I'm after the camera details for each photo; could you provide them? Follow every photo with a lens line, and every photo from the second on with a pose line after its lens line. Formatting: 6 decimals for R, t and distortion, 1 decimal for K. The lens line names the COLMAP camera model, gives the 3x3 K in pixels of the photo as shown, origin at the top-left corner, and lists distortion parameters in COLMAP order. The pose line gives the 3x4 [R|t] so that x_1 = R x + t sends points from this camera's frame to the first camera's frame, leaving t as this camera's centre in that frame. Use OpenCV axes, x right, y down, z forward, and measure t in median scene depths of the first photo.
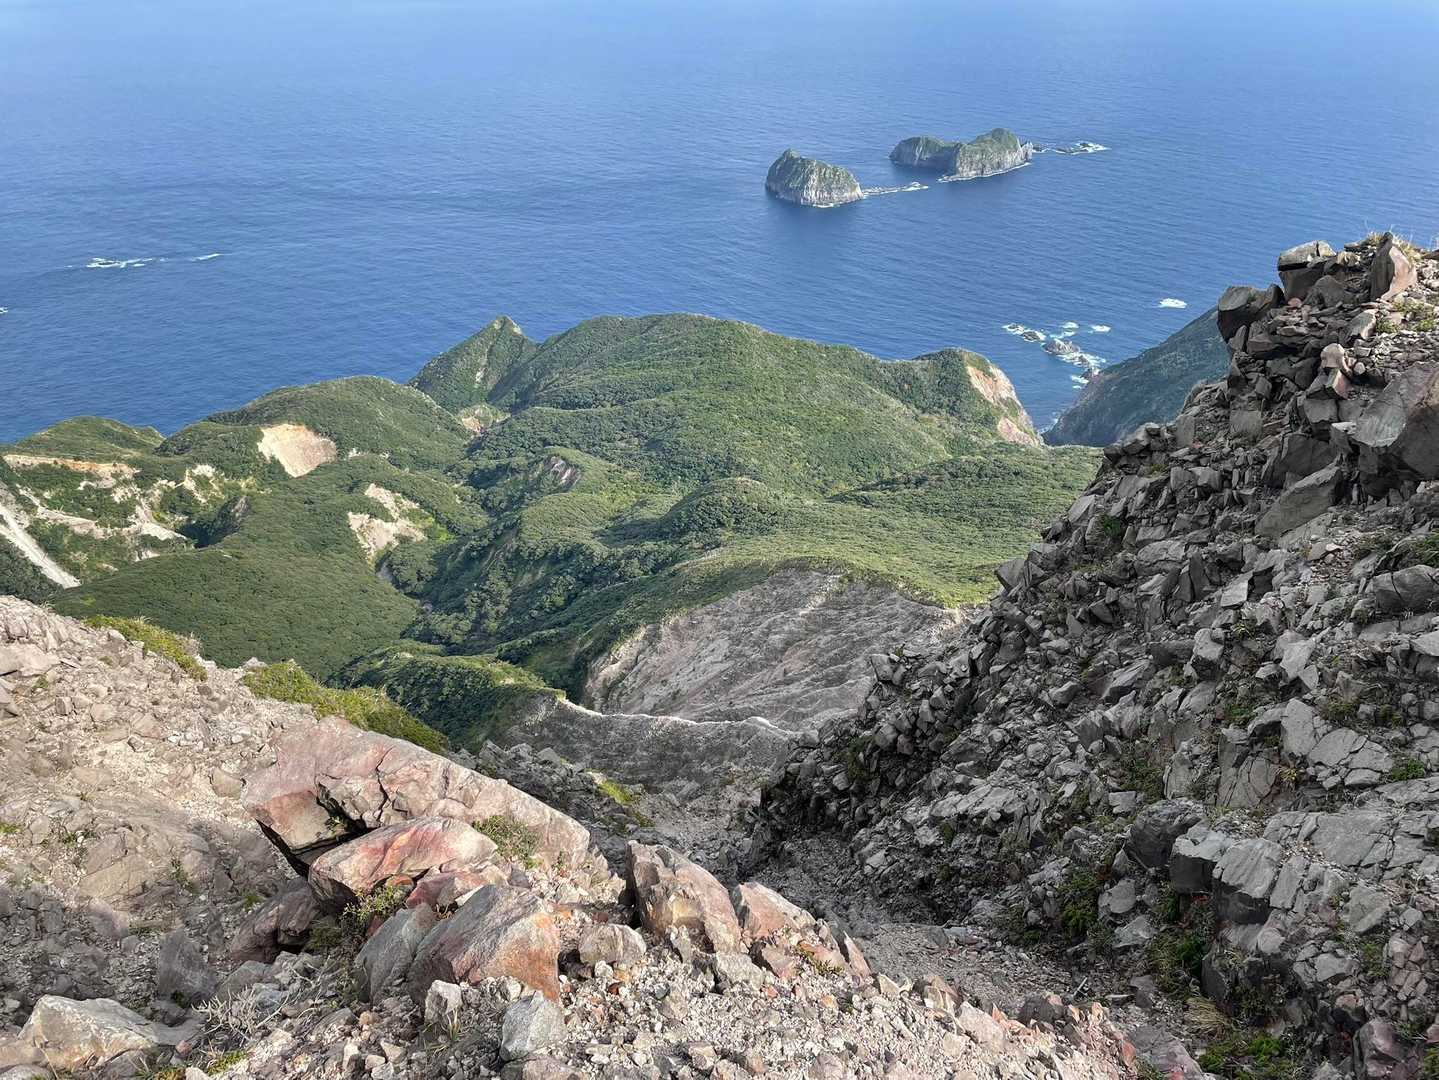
lens RADIAL K [[1108.3, 0, 714.0], [0, 1108.3, 535.1], [0, 0, 1]] dist [0.085521, -0.084720]
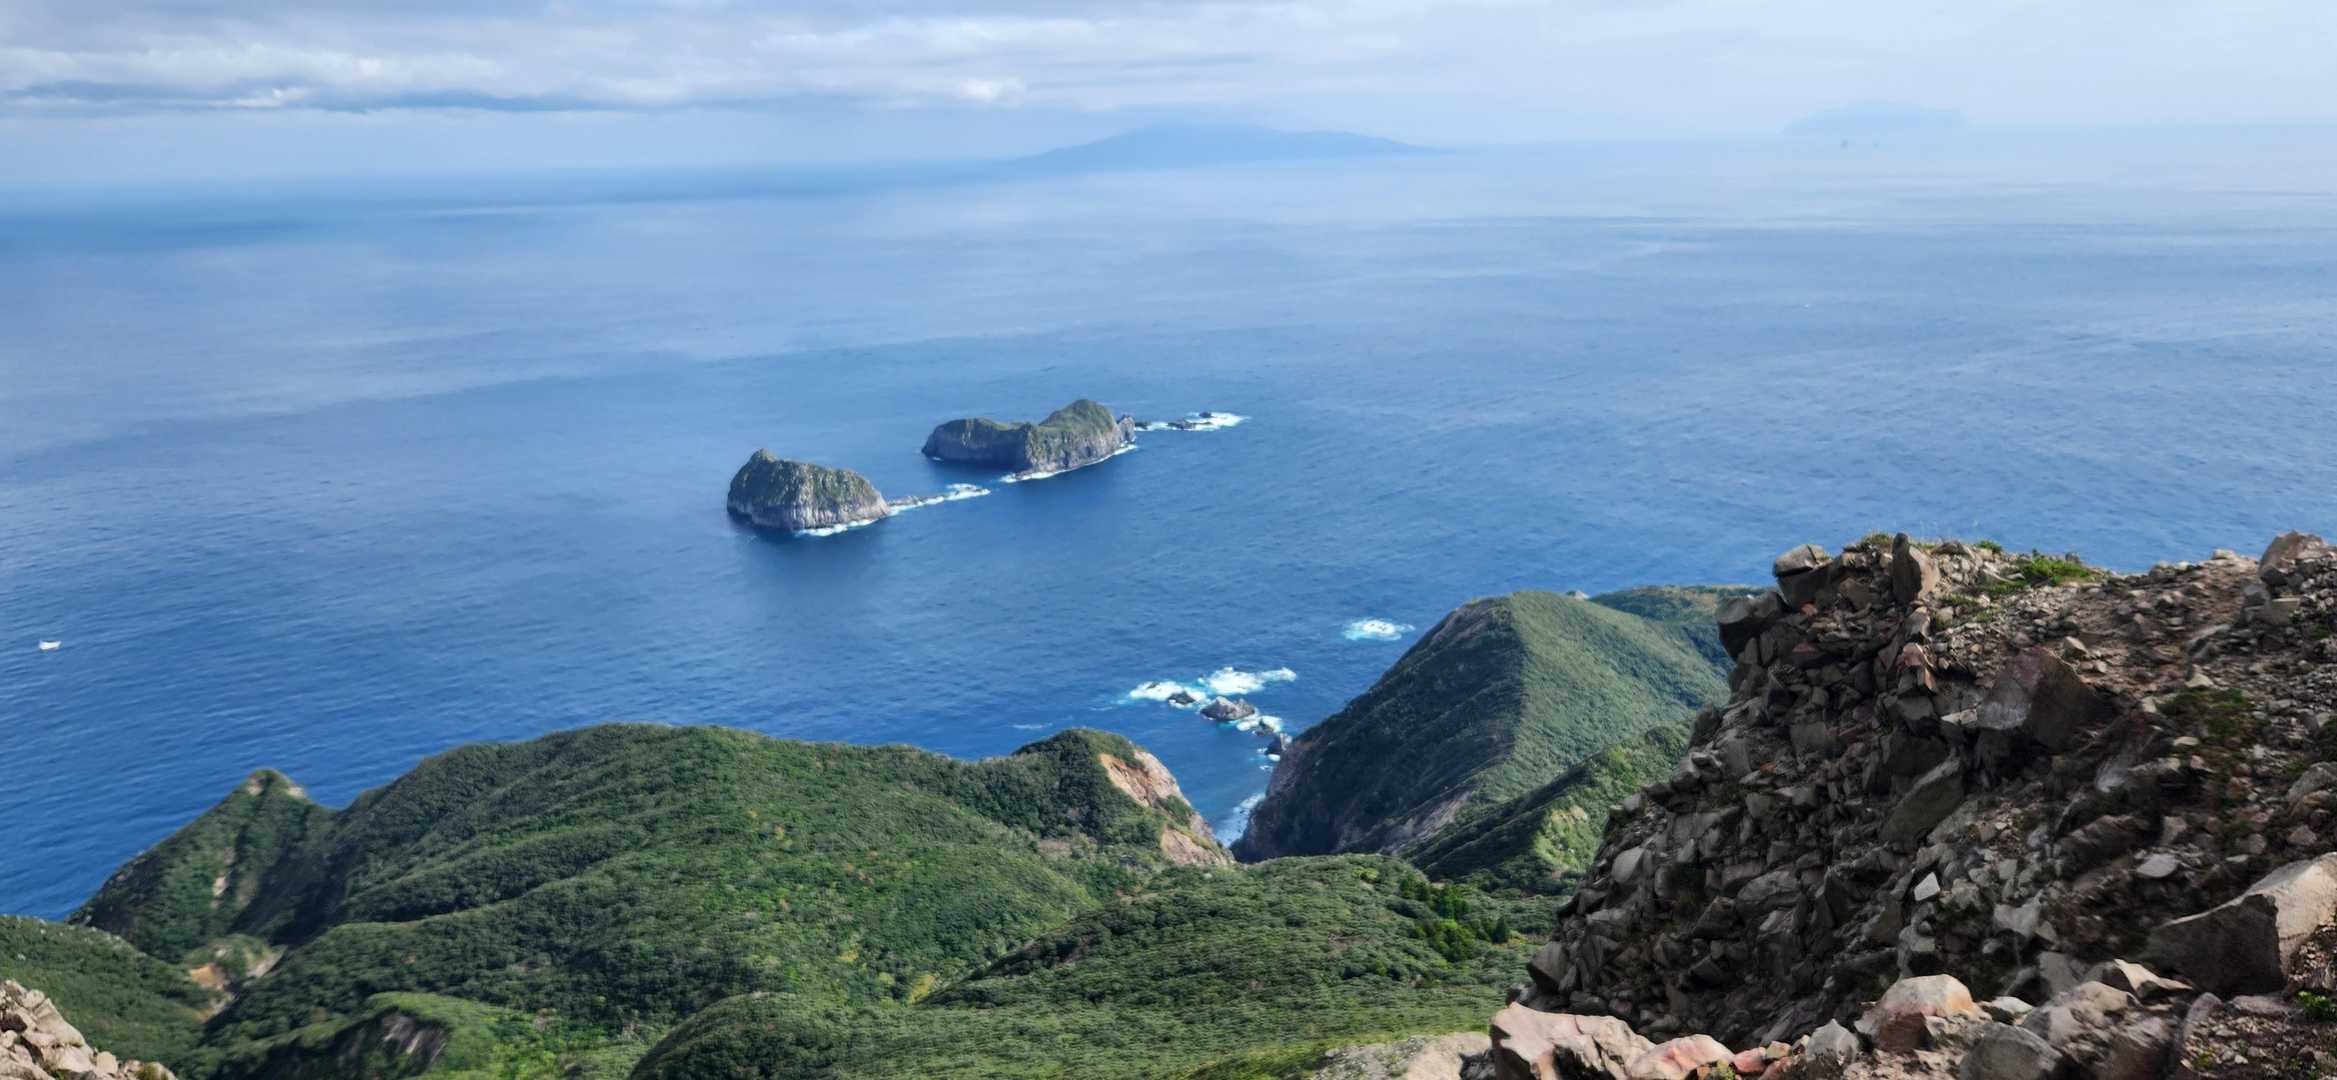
lens RADIAL K [[2040.7, 0, 1074.2], [0, 2040.7, 539.0], [0, 0, 1]] dist [0.114662, -0.174334]
pose [[0.950806, -0.087609, 0.297139, -0.117428], [0.164673, 0.955372, -0.245251, 0.012346], [-0.262392, 0.282117, 0.922800, -0.091391]]
